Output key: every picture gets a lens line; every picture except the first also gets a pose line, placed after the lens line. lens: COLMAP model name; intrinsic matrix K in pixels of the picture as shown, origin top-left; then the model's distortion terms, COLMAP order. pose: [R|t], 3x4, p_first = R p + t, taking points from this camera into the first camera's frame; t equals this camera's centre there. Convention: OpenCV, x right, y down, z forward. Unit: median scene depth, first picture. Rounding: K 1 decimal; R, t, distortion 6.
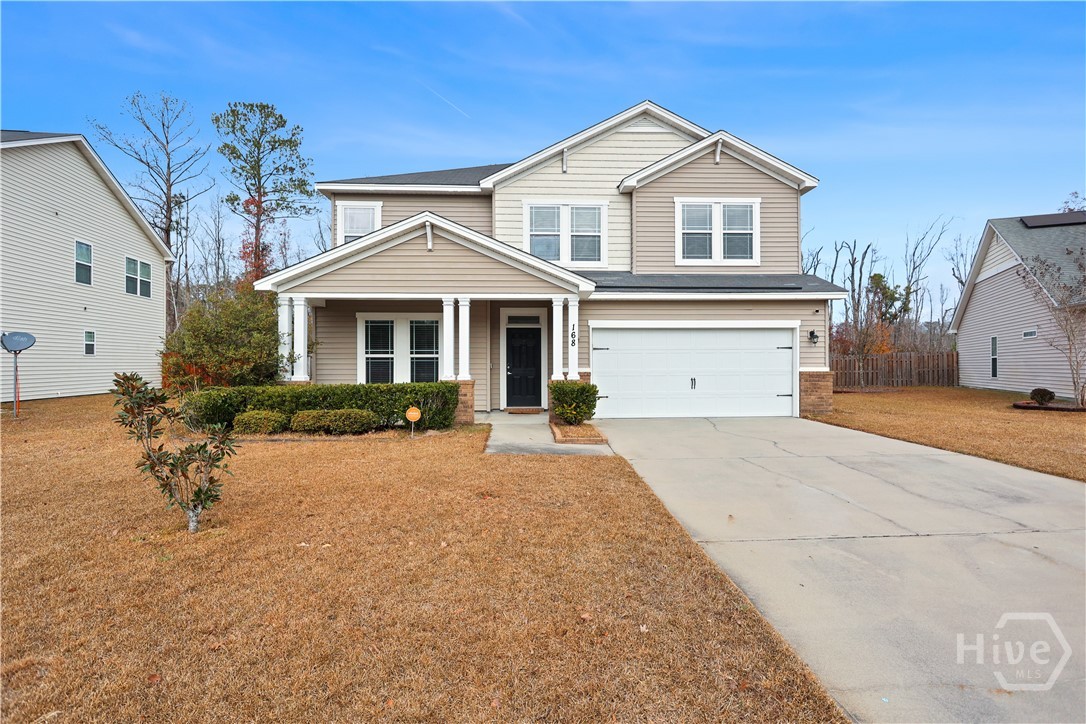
lens RADIAL K [[536.3, 0, 544.0], [0, 536.3, 358.7], [0, 0, 1]] dist [-0.037473, 0.000676]
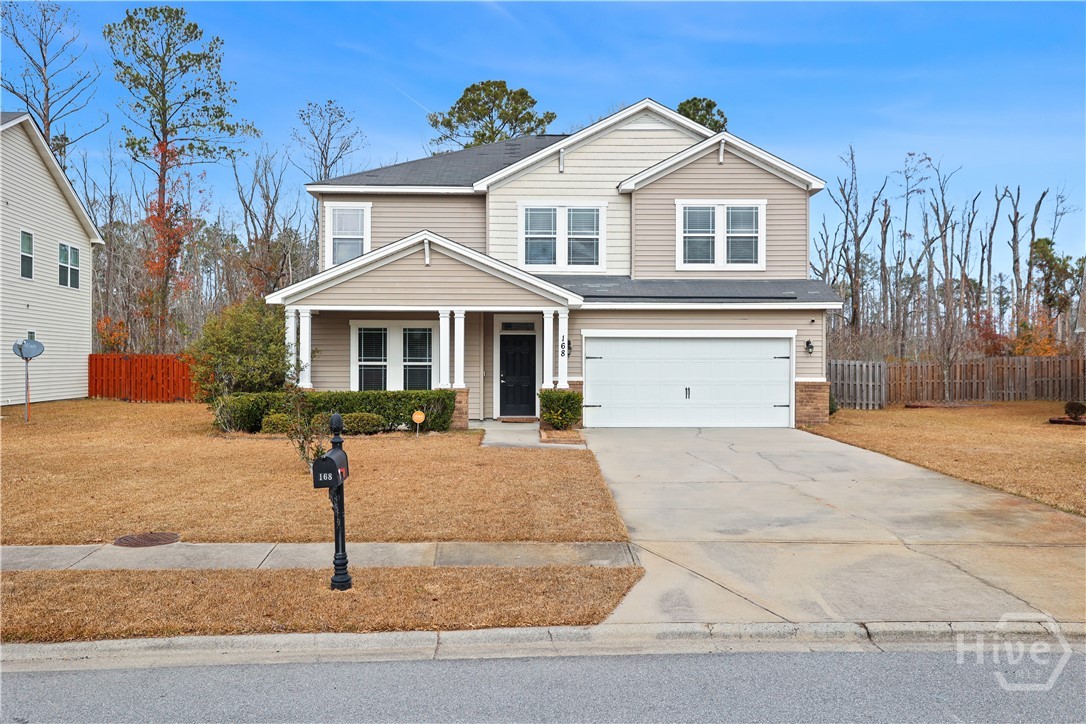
lens RADIAL K [[909.7, 0, 542.8], [0, 909.7, 362.0], [0, 0, 1]] dist [-0.018438, -0.014447]
pose [[0.999530, 0.005350, -0.030177, 0.057076], [-0.005089, 0.999949, 0.008709, -0.022914], [0.030222, -0.008551, 0.999507, -0.644605]]
